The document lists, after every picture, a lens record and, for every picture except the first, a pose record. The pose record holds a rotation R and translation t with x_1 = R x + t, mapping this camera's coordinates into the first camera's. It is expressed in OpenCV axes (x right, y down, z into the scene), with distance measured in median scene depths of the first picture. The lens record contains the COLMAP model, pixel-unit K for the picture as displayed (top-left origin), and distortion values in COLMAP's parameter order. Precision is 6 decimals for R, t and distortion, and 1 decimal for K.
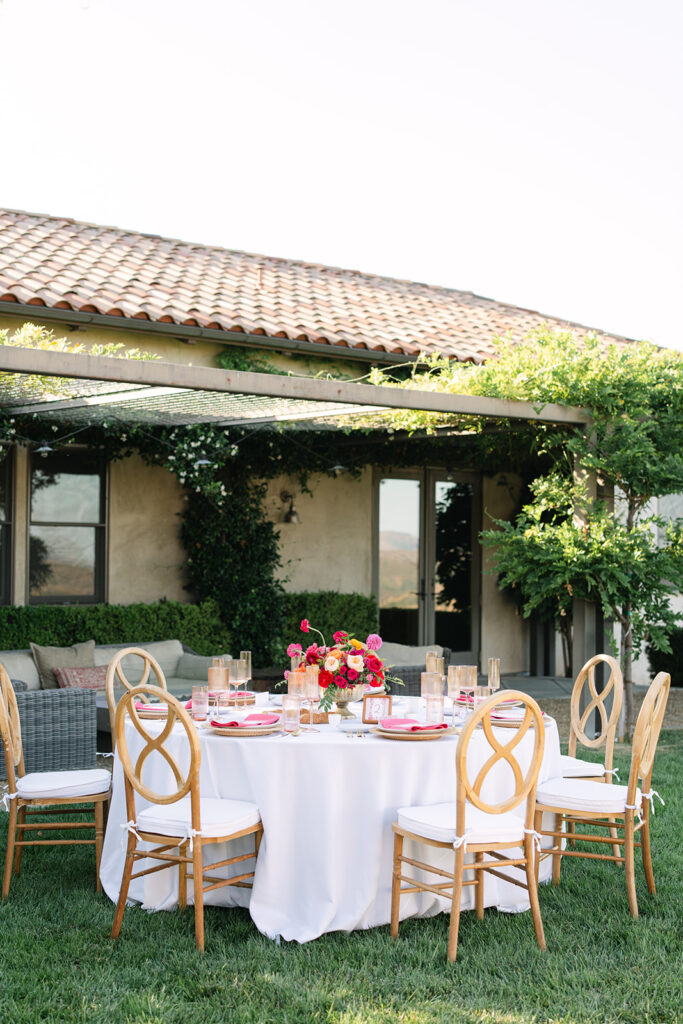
lens RADIAL K [[1508.9, 0, 345.0], [0, 1508.9, 504.9], [0, 0, 1]] dist [0.052799, 0.000000]
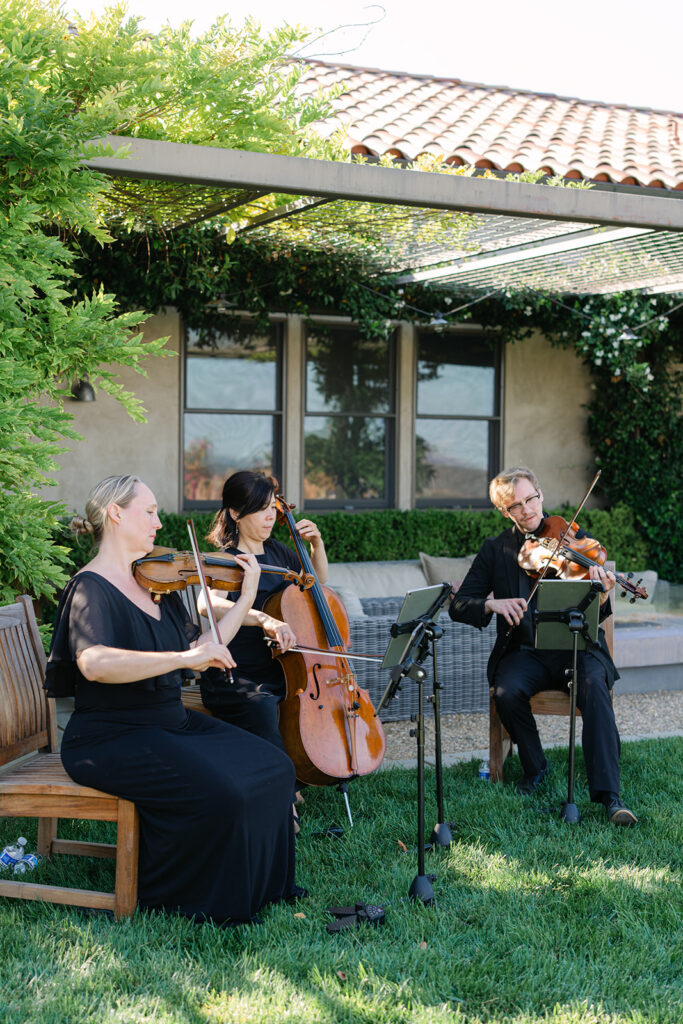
lens RADIAL K [[1508.9, 0, 342.0], [0, 1508.9, 511.8], [0, 0, 1]] dist [0.052799, 0.000000]
pose [[0.970293, 0.011486, -0.241658, -0.037704], [0.004833, 0.997753, 0.066831, 0.008817], [0.241883, -0.066014, 0.968057, 0.137297]]
